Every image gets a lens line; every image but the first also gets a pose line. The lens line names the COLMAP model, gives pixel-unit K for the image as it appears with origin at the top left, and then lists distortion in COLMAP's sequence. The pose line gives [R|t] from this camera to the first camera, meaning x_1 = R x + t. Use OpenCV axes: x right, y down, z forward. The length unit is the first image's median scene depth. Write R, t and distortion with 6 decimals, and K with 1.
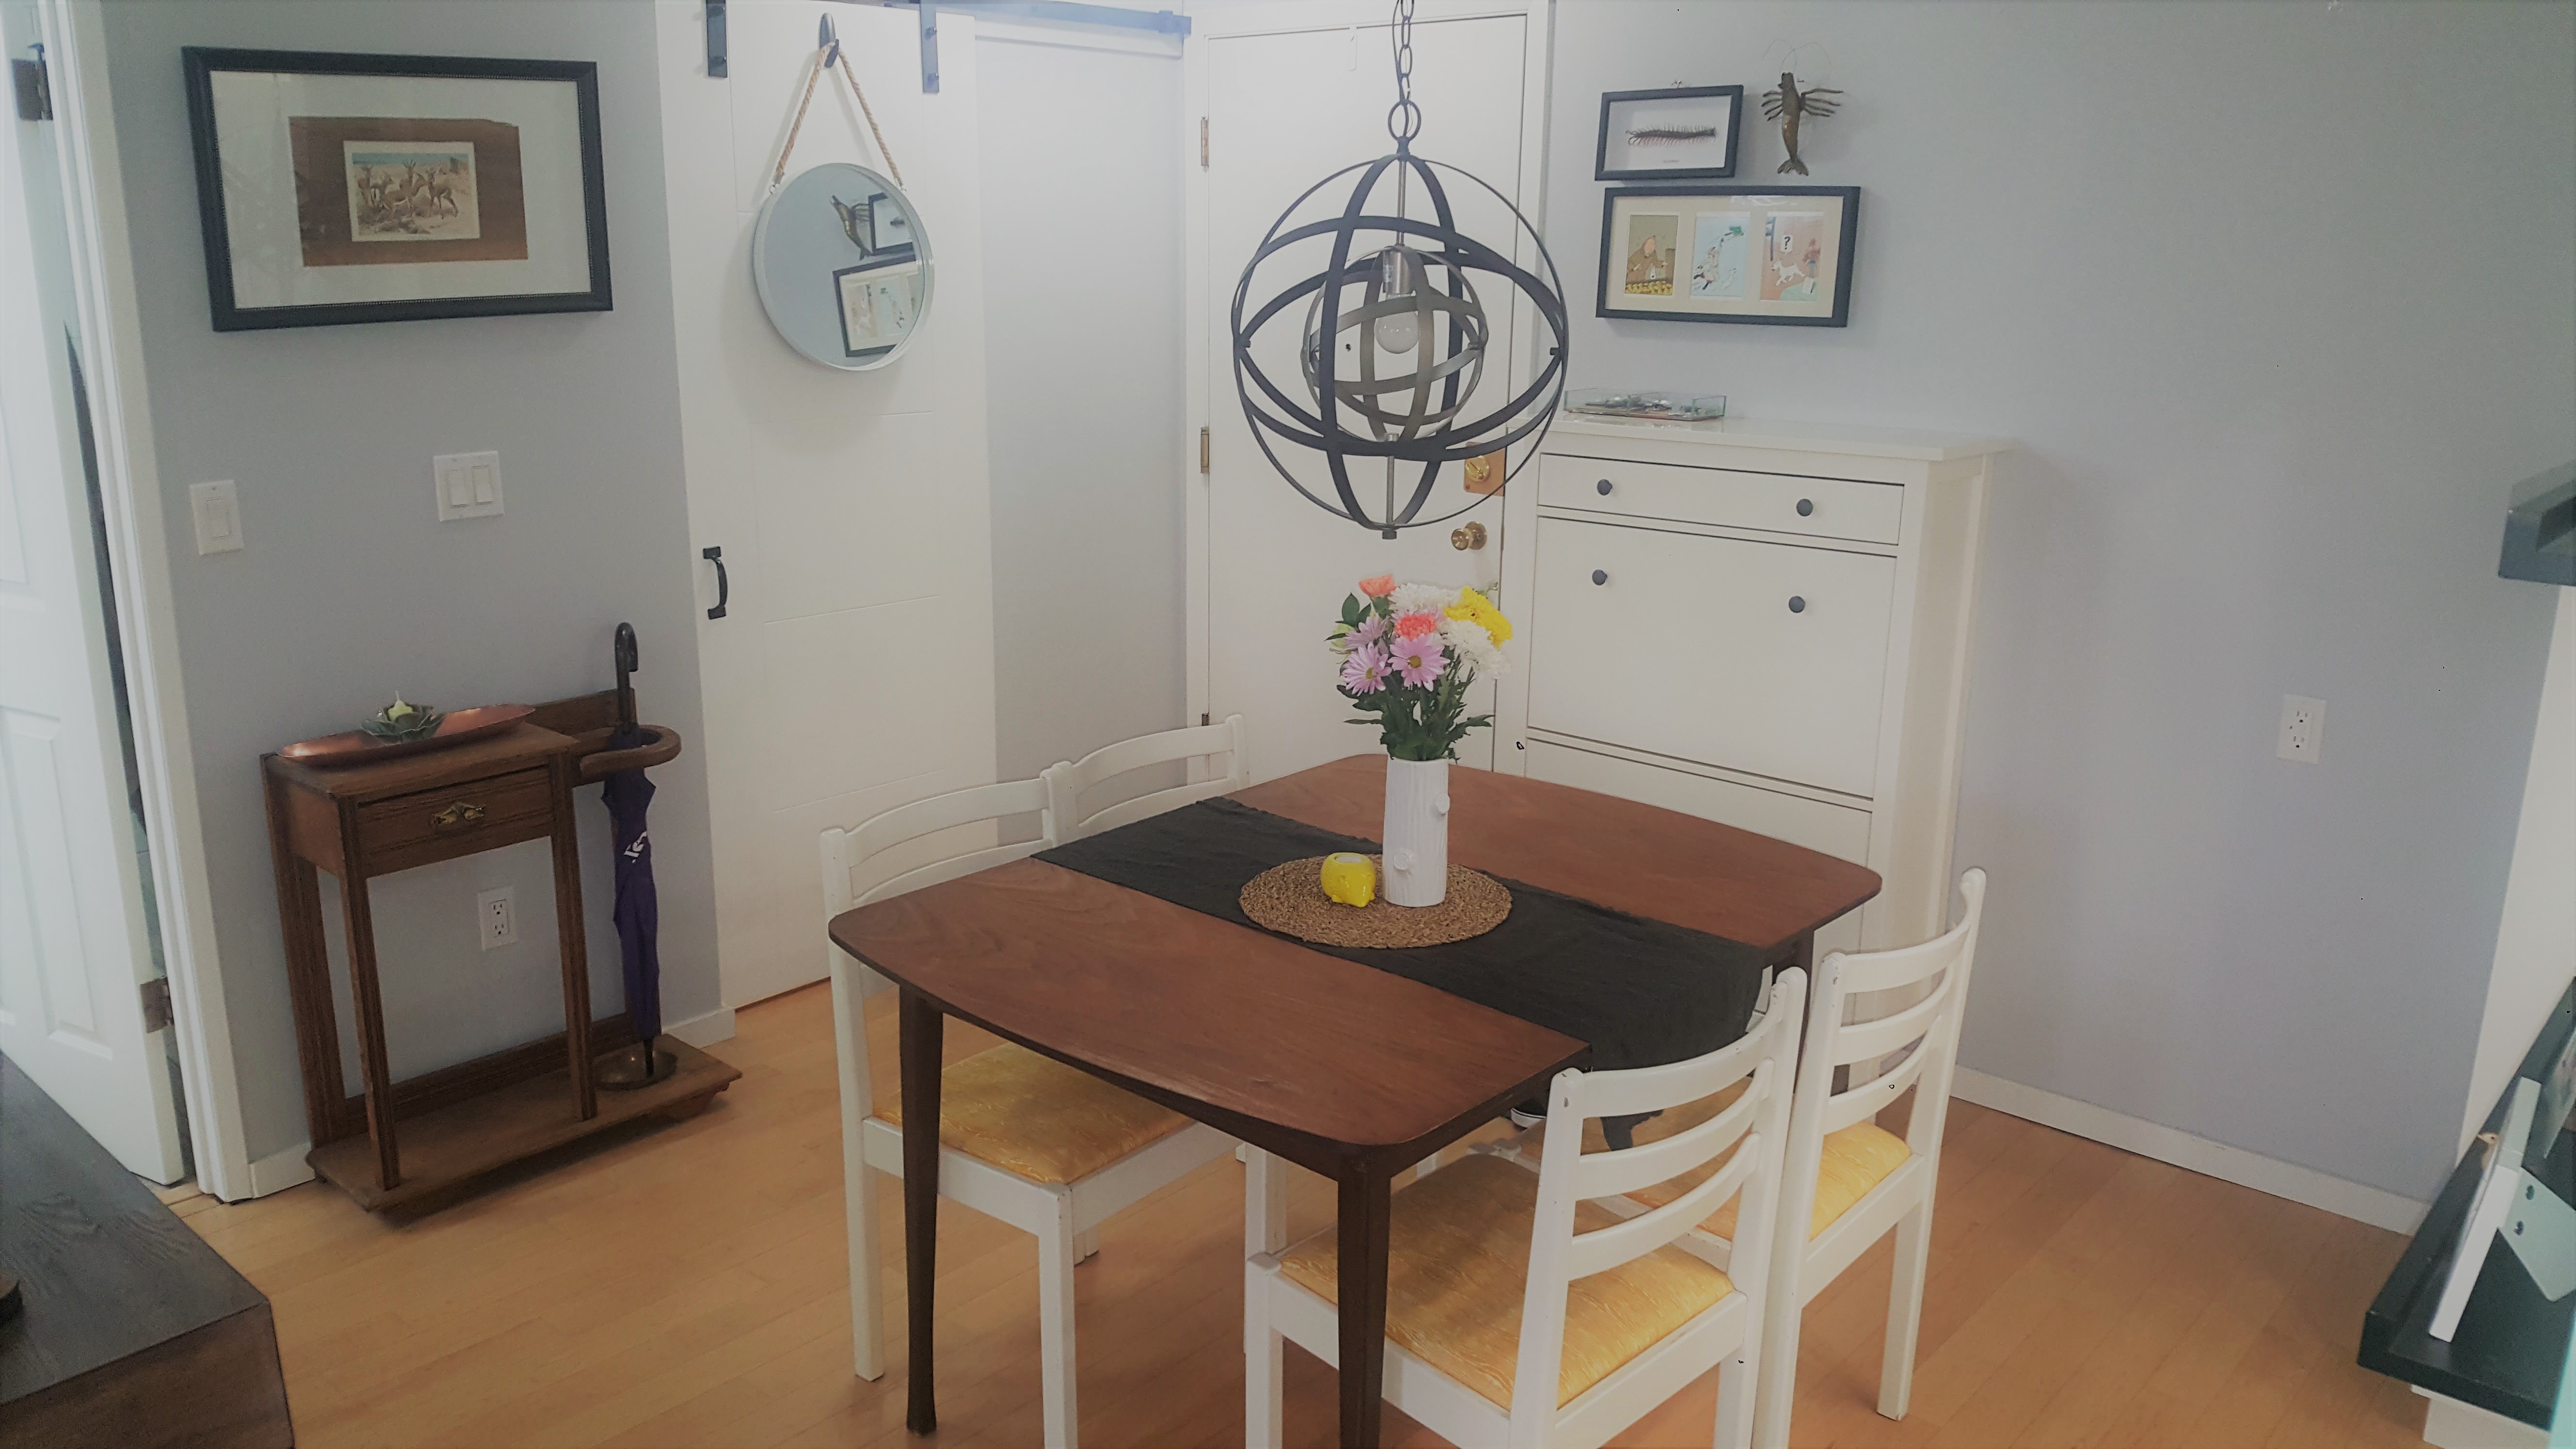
lens RADIAL K [[1926.2, 0, 1278.0], [0, 1926.2, 735.3], [0, 0, 1]] dist [0.203318, -0.470533]
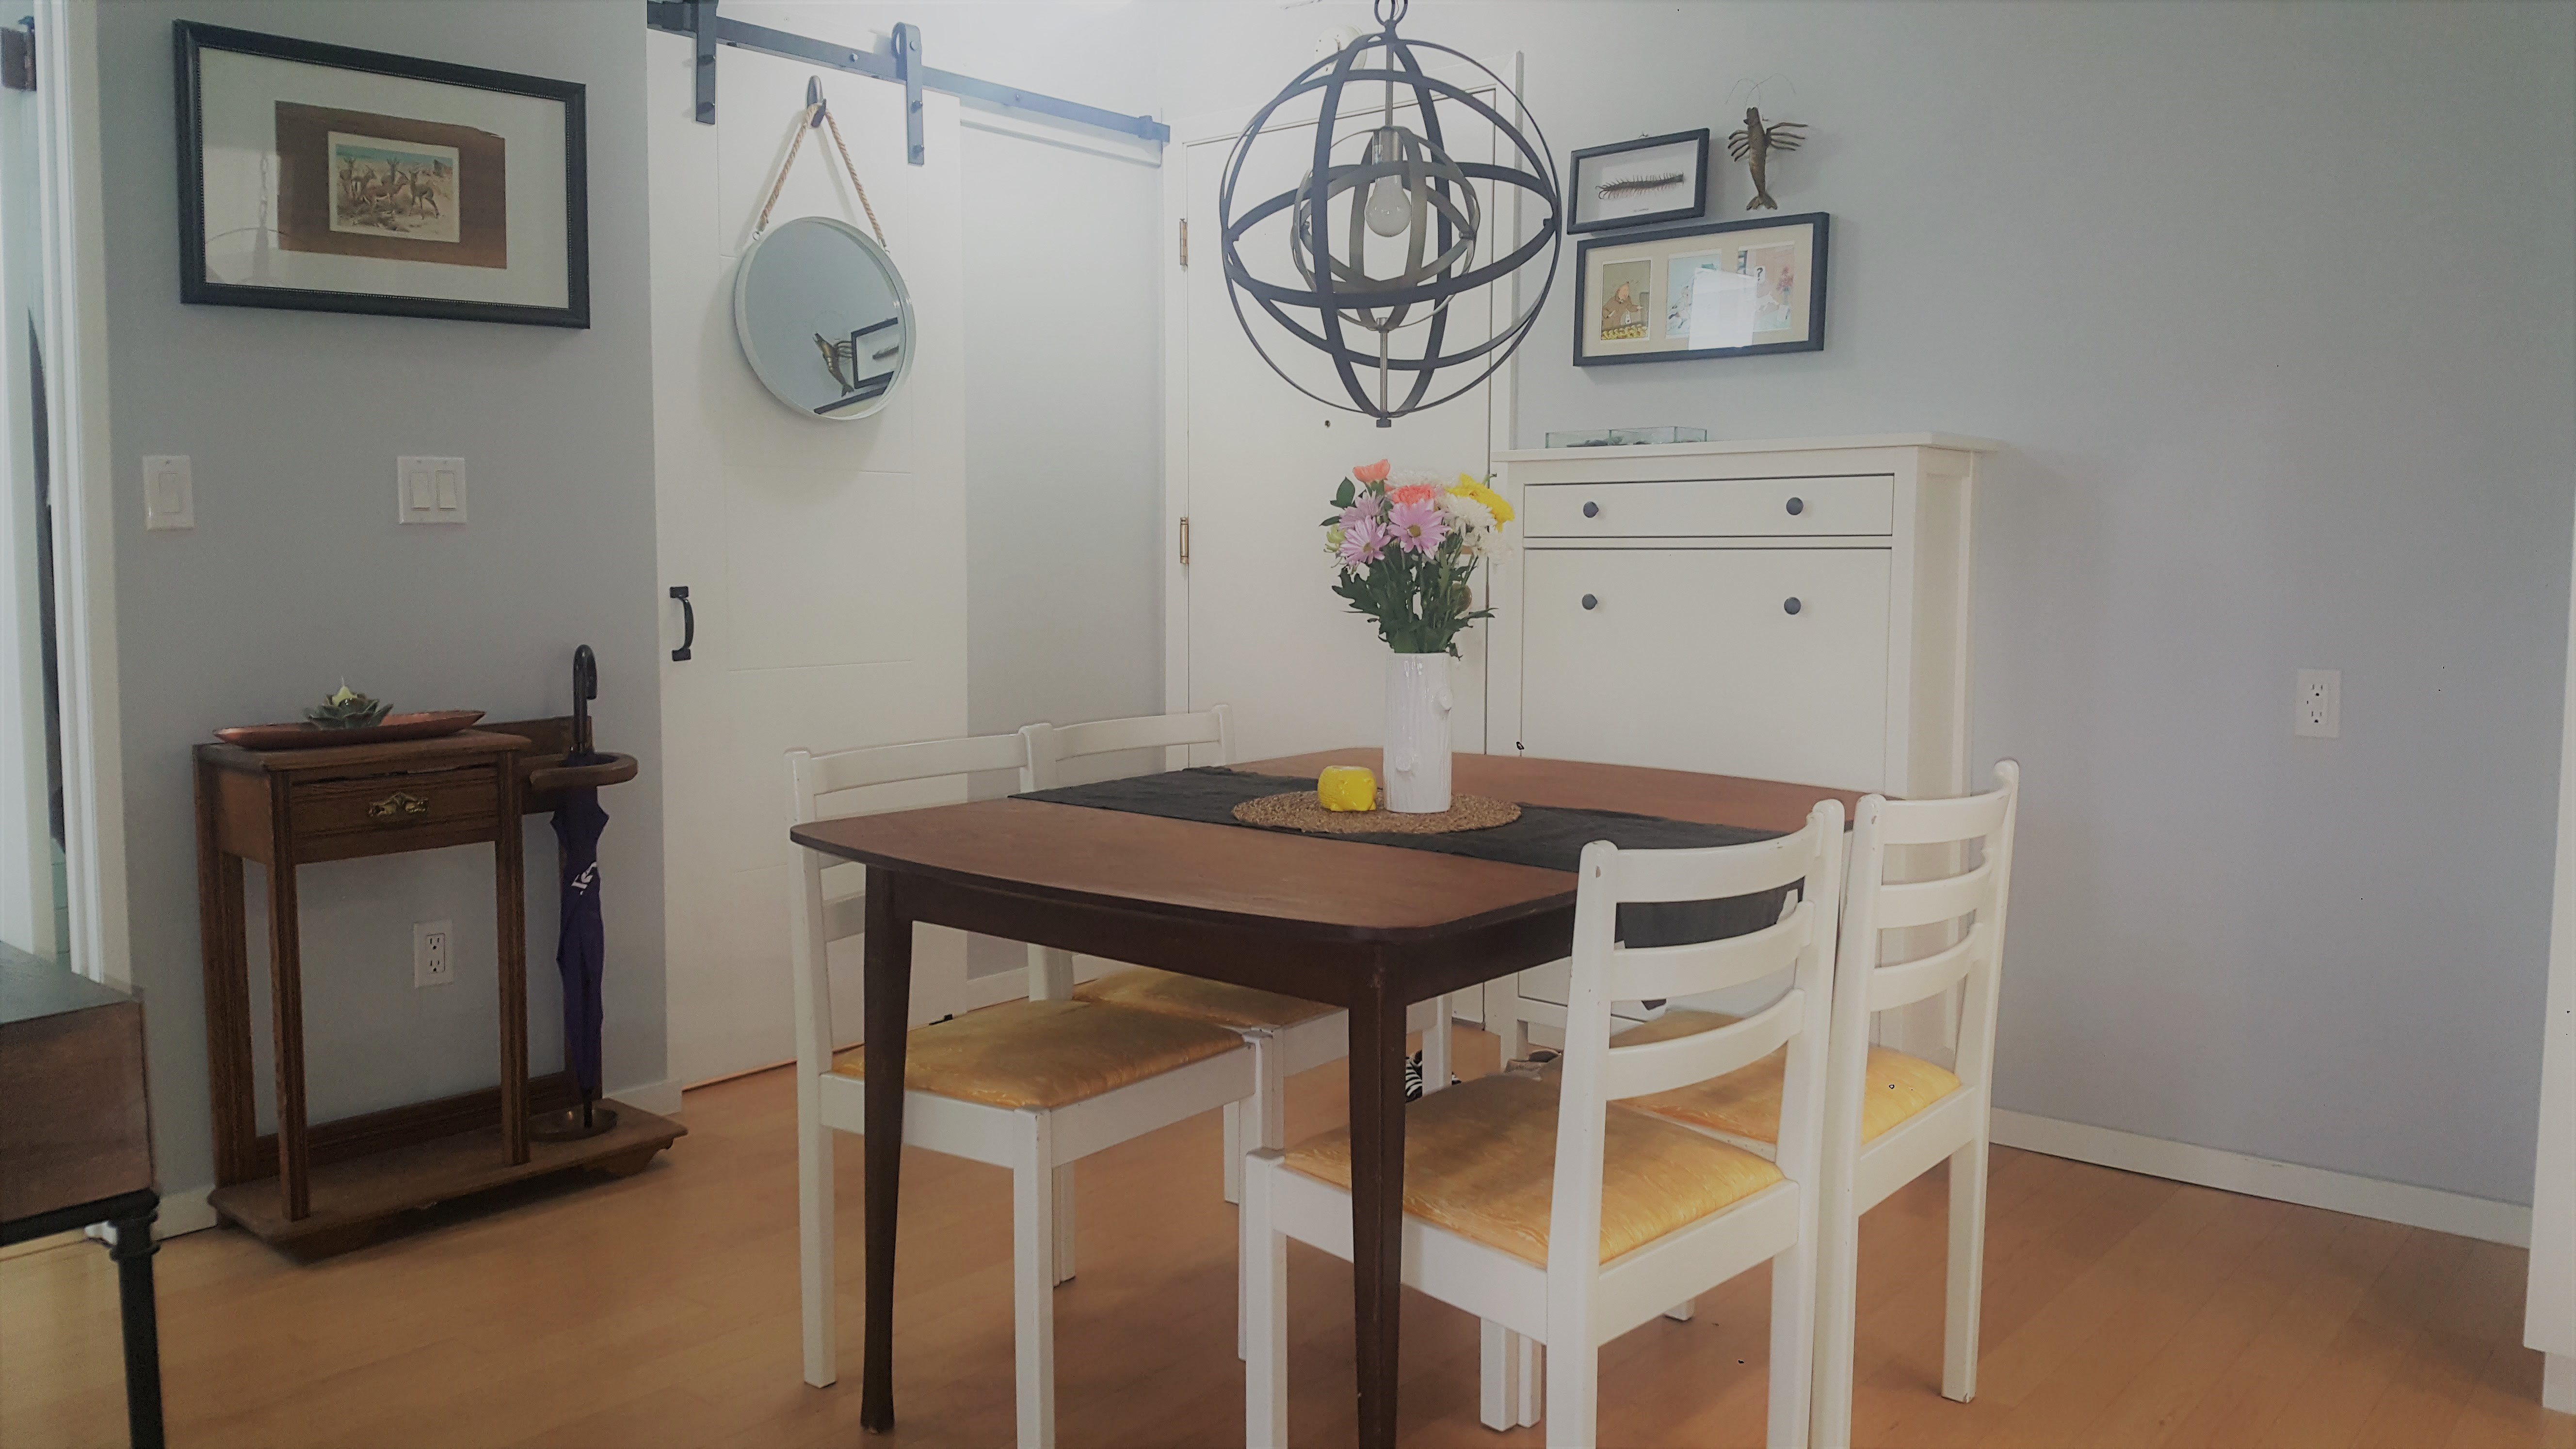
lens RADIAL K [[1924.1, 0, 1287.8], [0, 1924.1, 721.7], [0, 0, 1]] dist [0.182214, -0.413444]
pose [[0.999689, -0.009827, 0.022904, -0.011223], [0.013768, 0.983782, -0.178839, 0.170258], [-0.020776, 0.179099, 0.983612, 0.057448]]
